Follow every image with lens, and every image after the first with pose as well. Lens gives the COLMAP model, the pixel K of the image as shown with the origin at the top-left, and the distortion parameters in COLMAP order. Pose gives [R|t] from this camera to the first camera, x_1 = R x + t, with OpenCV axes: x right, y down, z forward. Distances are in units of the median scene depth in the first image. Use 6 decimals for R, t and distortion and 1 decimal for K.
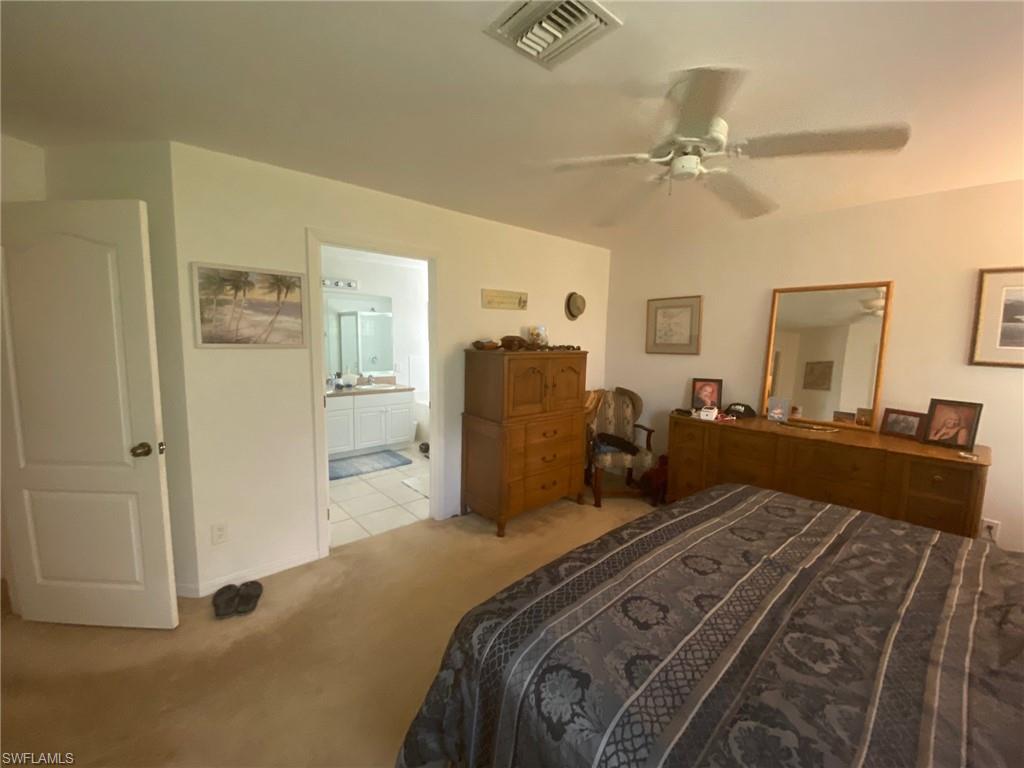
lens RADIAL K [[429.8, 0, 500.2], [0, 429.8, 378.3], [0, 0, 1]] dist [0.051773, -0.000059]
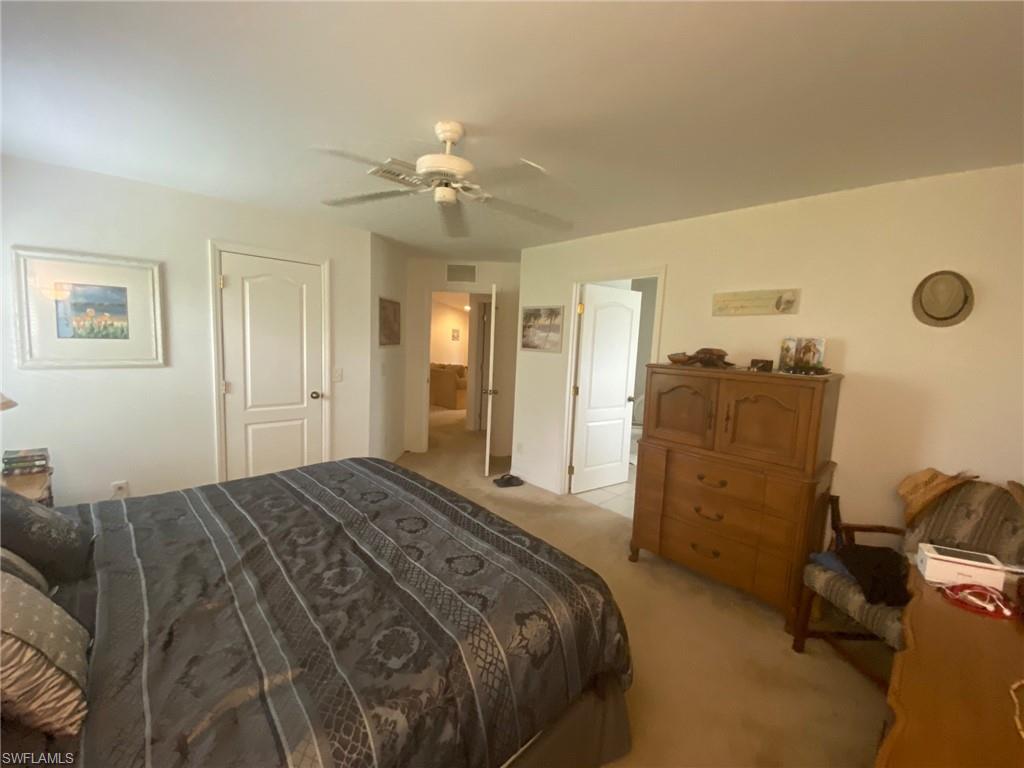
lens RADIAL K [[406.7, 0, 512.0], [0, 406.7, 384.0], [0, 0, 1]] dist [-0.000416, -0.000066]
pose [[0.027921, 0.075161, -0.996780, 0.981009], [-0.156615, 0.985183, 0.069900, -0.034034], [0.987265, 0.154159, 0.039278, 0.773471]]
